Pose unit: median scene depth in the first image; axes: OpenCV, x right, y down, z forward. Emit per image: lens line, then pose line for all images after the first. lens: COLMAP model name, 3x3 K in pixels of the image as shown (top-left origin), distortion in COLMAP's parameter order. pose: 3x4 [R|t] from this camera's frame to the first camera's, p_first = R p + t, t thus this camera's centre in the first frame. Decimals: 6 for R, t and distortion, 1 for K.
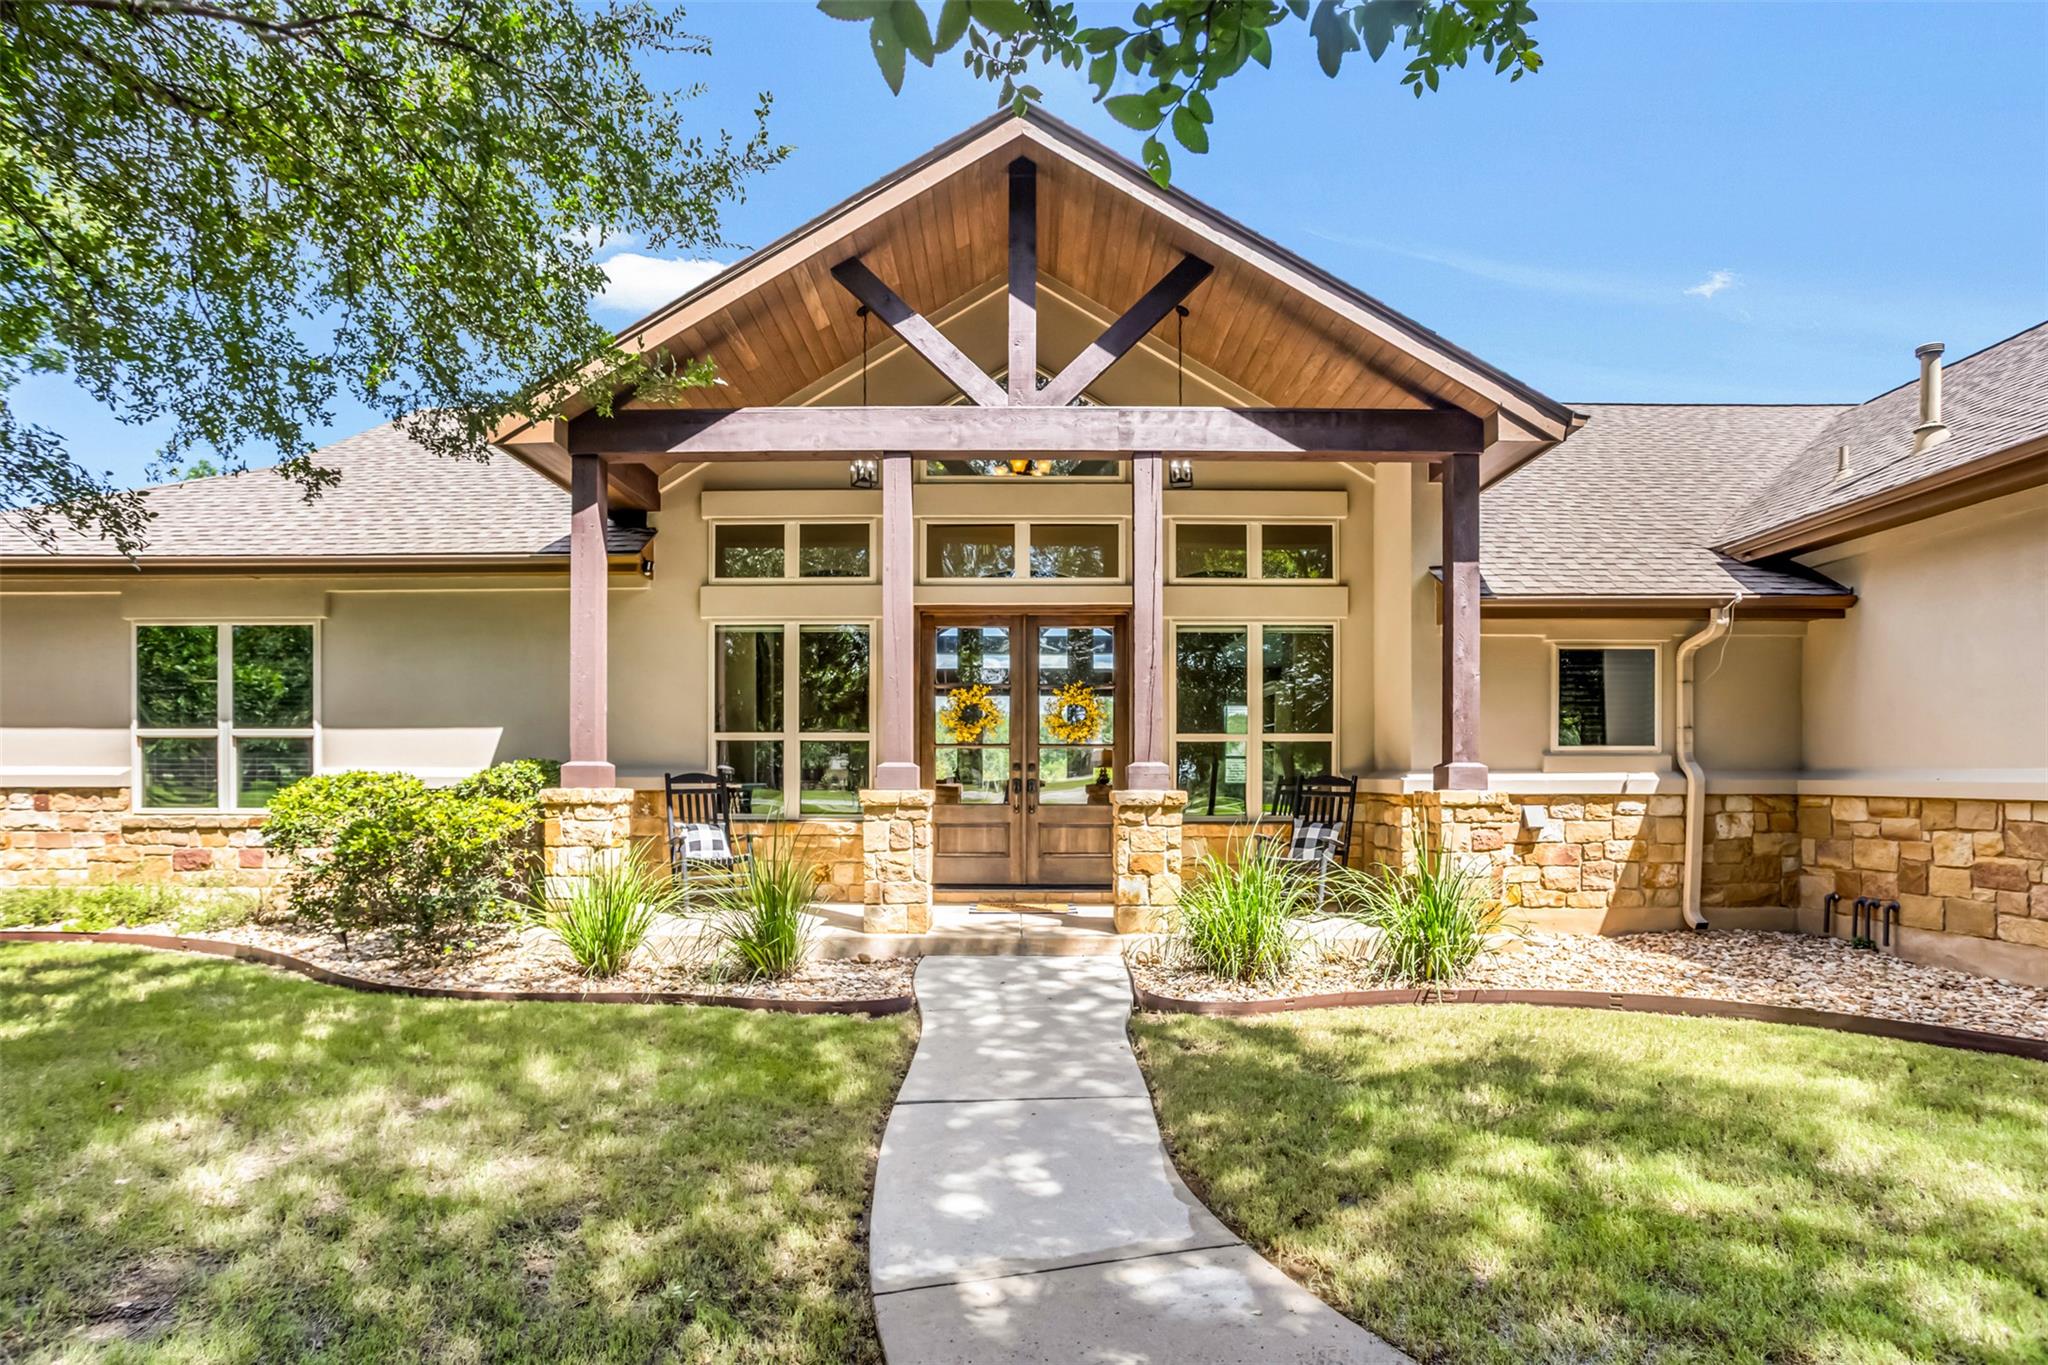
lens RADIAL K [[1007.1, 0, 1020.4], [0, 1007.1, 740.1], [0, 0, 1]] dist [-0.023948, -0.000064]
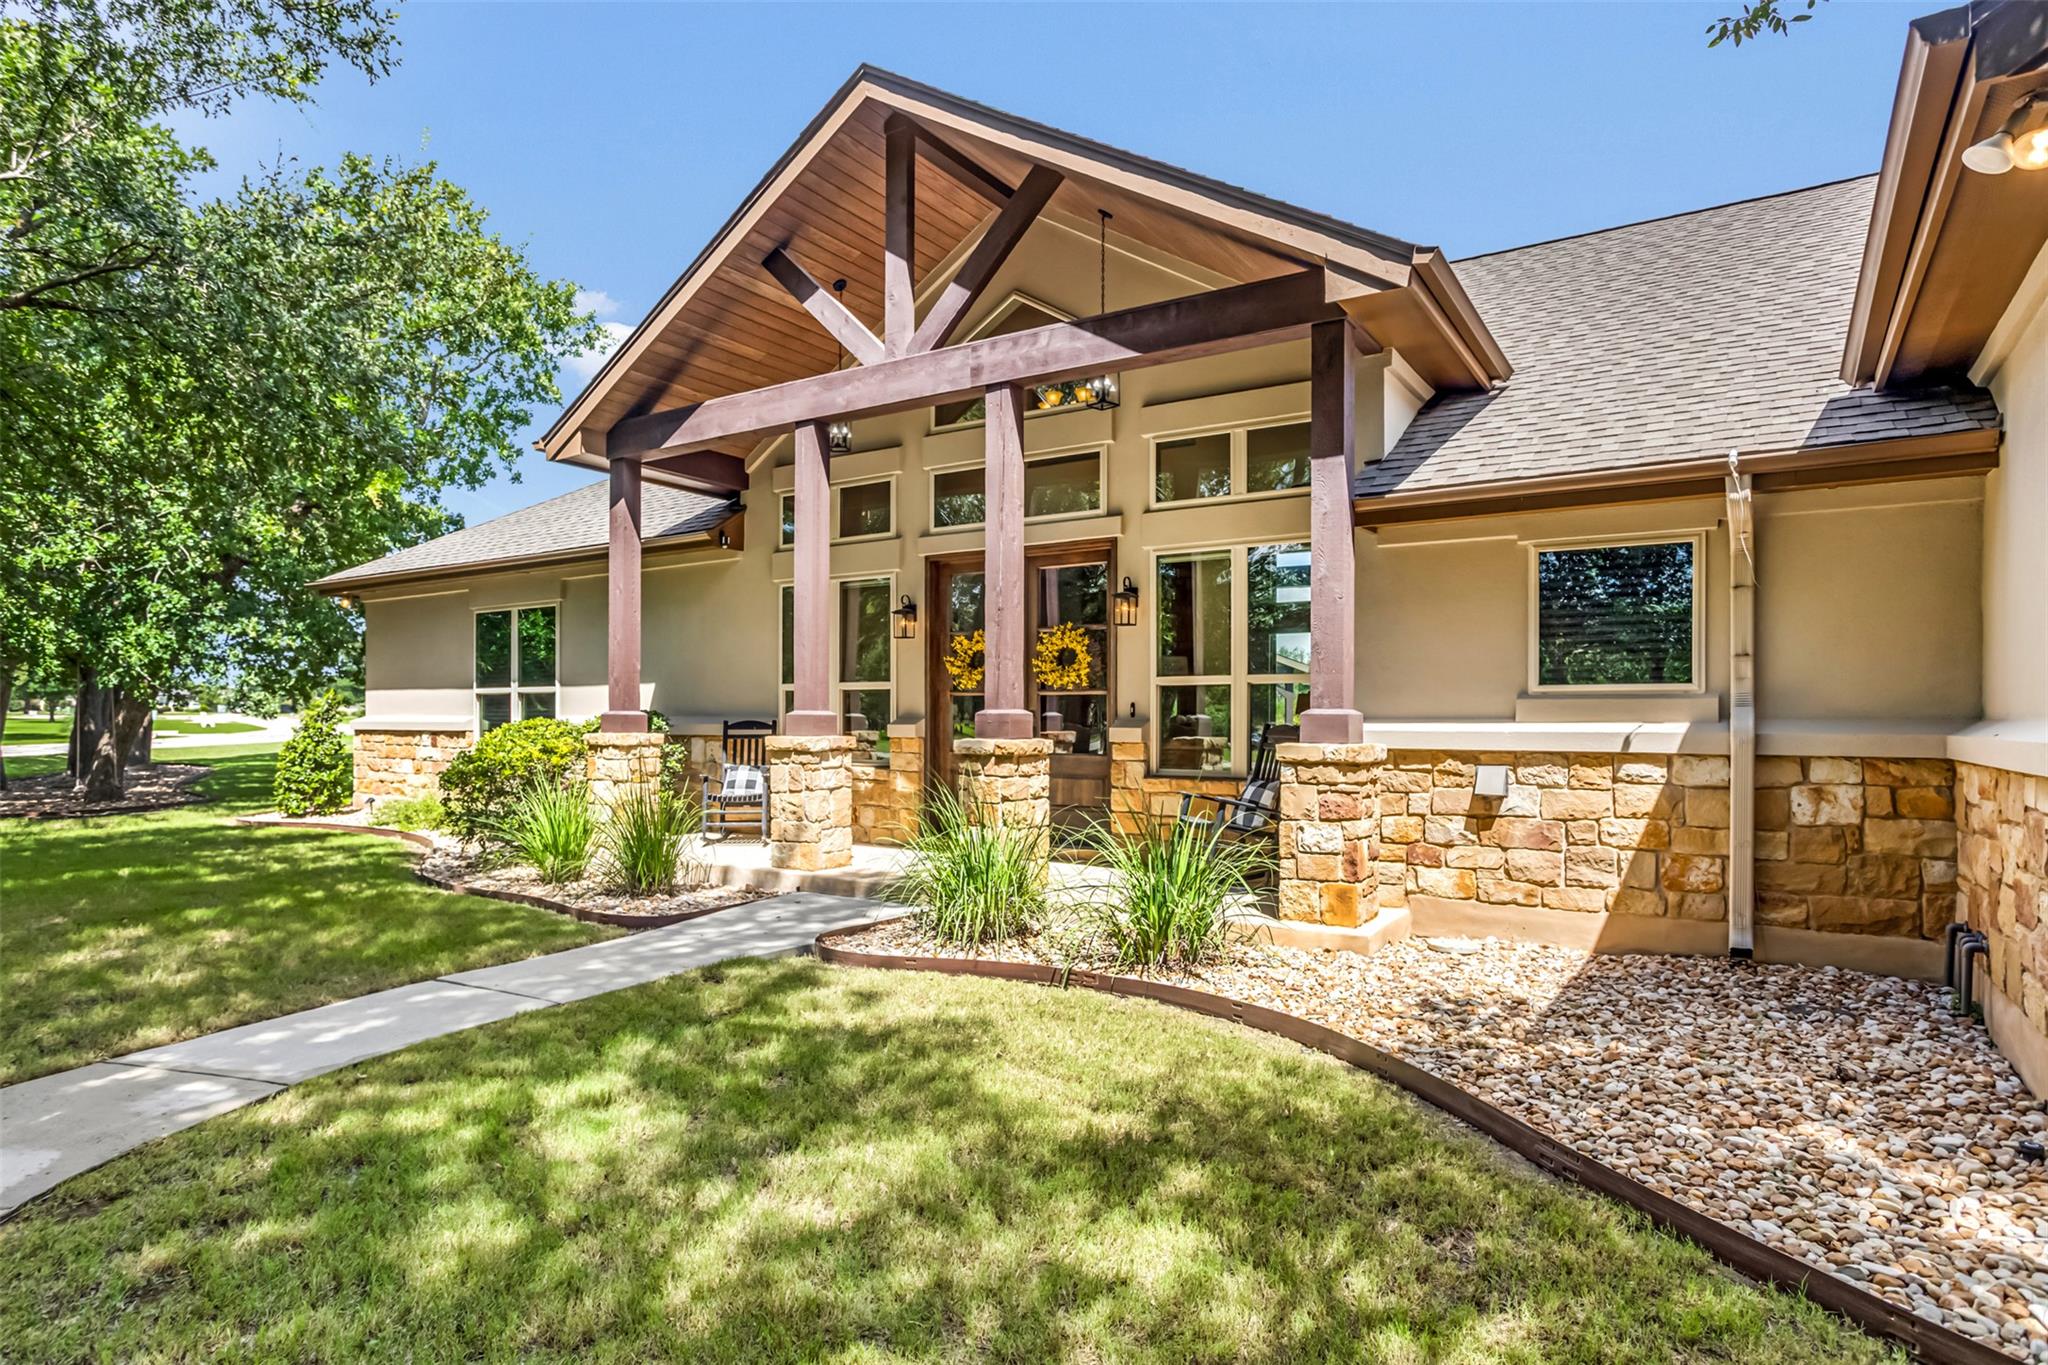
lens RADIAL K [[1118.6, 0, 1024.0], [0, 1118.6, 682.5], [0, 0, 1]] dist [-0.005664, 0.000276]
pose [[0.844028, -0.016533, -0.536044, 0.667474], [0.015531, 0.999859, -0.006384, 0.002944], [0.536074, -0.002937, 0.844166, 0.110294]]
